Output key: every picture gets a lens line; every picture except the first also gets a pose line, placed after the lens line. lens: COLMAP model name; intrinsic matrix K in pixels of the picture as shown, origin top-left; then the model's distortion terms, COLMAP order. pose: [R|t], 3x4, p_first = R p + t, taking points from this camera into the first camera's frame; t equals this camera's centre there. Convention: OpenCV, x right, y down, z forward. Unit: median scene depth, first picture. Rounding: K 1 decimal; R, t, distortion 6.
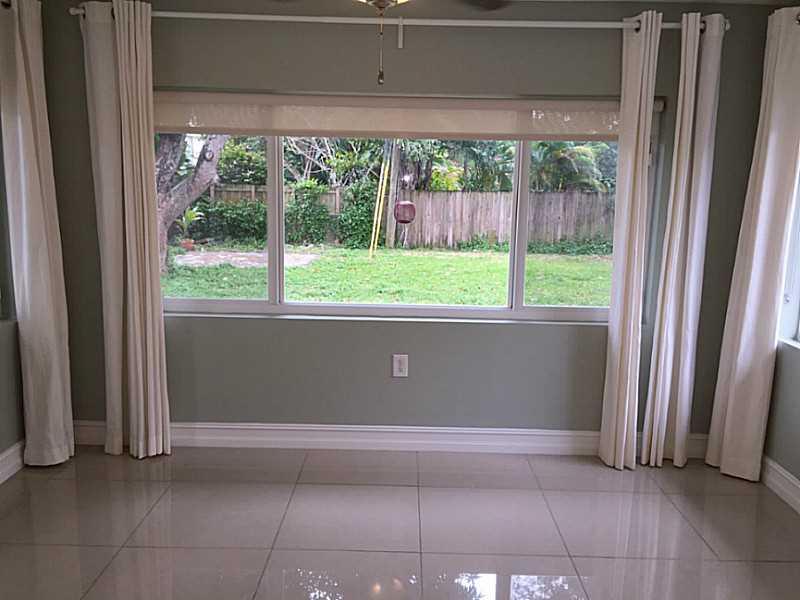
lens RADIAL K [[681.1, 0, 405.8], [0, 681.1, 294.5], [0, 0, 1]] dist [0.083097, -0.106733]
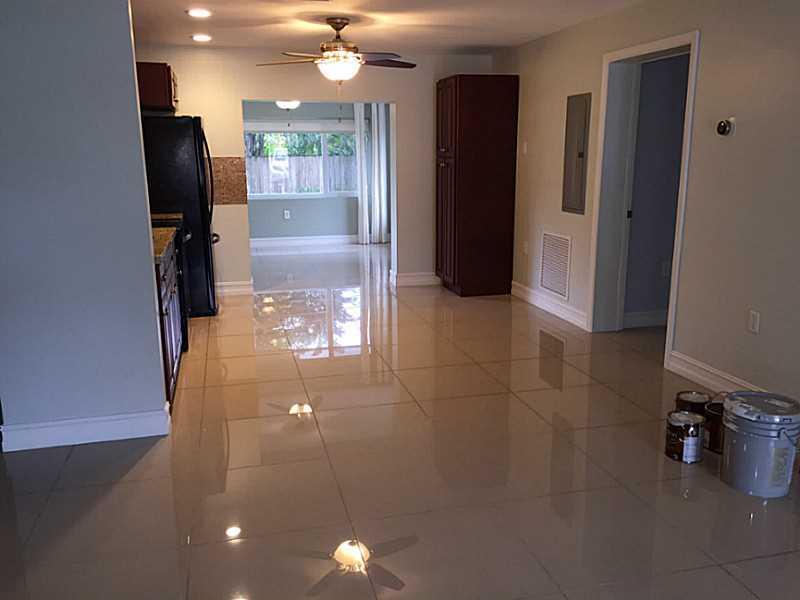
lens RADIAL K [[681.1, 0, 401.8], [0, 681.1, 300.7], [0, 0, 1]] dist [0.083097, -0.106733]
pose [[0.967414, -0.078926, 0.240586, -0.080454], [0.065564, 0.995854, 0.063057, 0.097585], [-0.244565, -0.045229, 0.968577, -0.585992]]
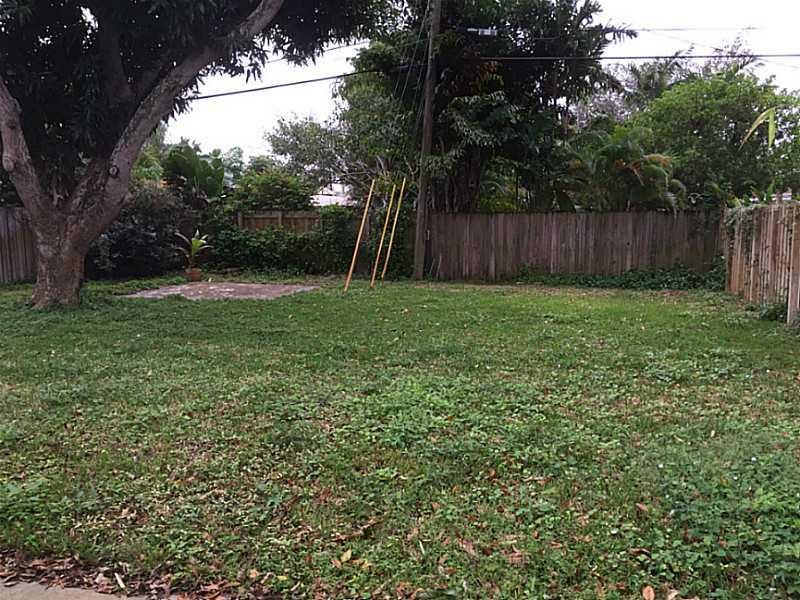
lens RADIAL K [[681.1, 0, 401.4], [0, 681.1, 297.3], [0, 0, 1]] dist [0.083097, -0.106733]
pose [[0.964284, 0.012732, -0.264564, 0.313549], [-0.024558, 0.998839, -0.041439, -0.015470], [0.263730, 0.046456, 0.963477, 0.271652]]
